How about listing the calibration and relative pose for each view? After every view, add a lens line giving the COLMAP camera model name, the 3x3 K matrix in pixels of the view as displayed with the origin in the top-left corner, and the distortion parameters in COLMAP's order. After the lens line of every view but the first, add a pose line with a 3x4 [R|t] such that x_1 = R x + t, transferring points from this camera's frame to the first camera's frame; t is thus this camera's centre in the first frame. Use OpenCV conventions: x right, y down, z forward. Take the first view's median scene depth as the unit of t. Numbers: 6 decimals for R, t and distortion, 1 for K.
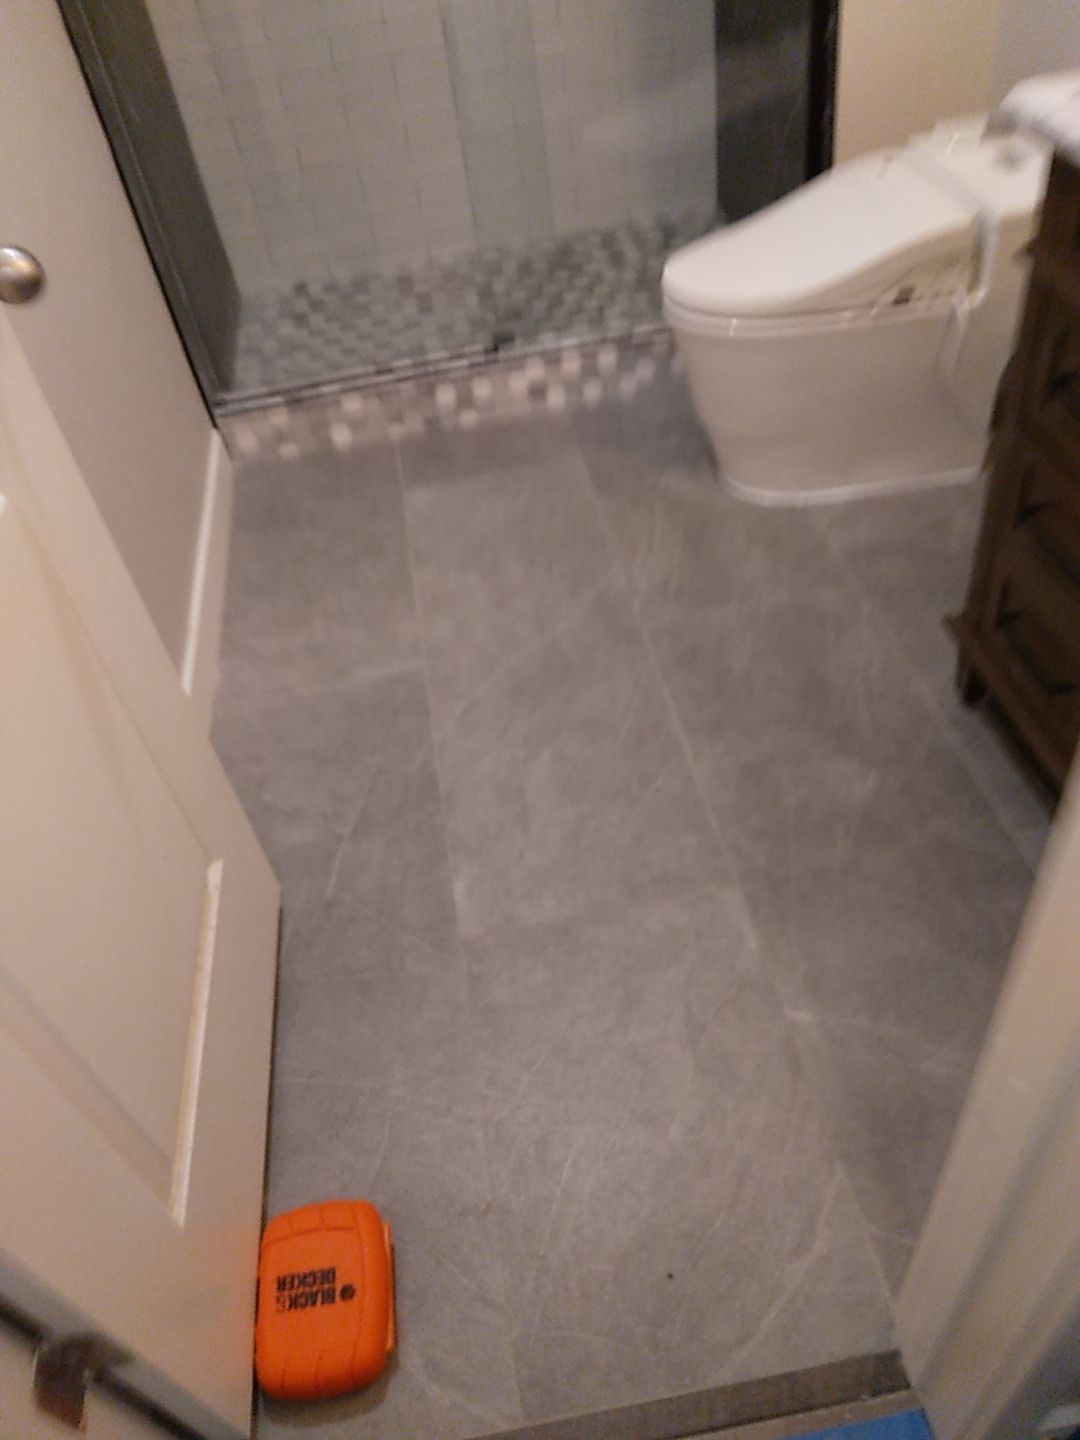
lens RADIAL K [[1072.1, 0, 521.8], [0, 1072.1, 722.1], [0, 0, 1]] dist [0.049557, -0.096274]
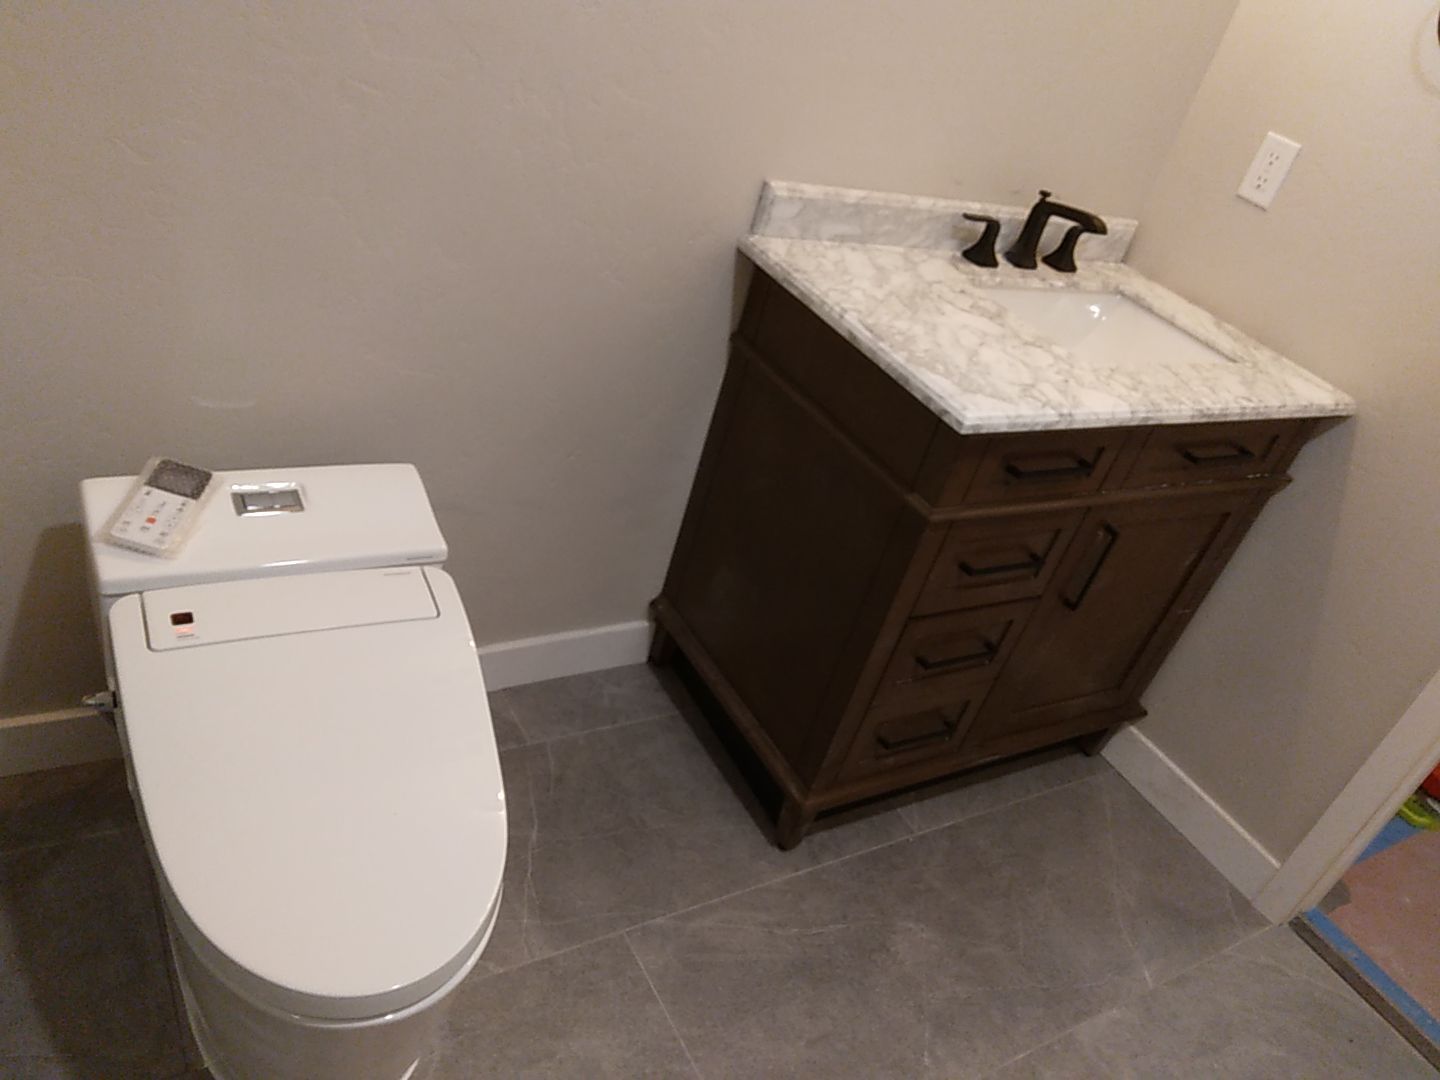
lens RADIAL K [[1072.1, 0, 720.0], [0, 1072.1, 540.0], [0, 0, 1]] dist [0.049557, -0.096274]
pose [[-0.395261, -0.479060, 0.783754, -0.252240], [0.472349, 0.625780, 0.620714, -0.910362], [-0.787817, 0.615549, -0.021062, 0.898251]]
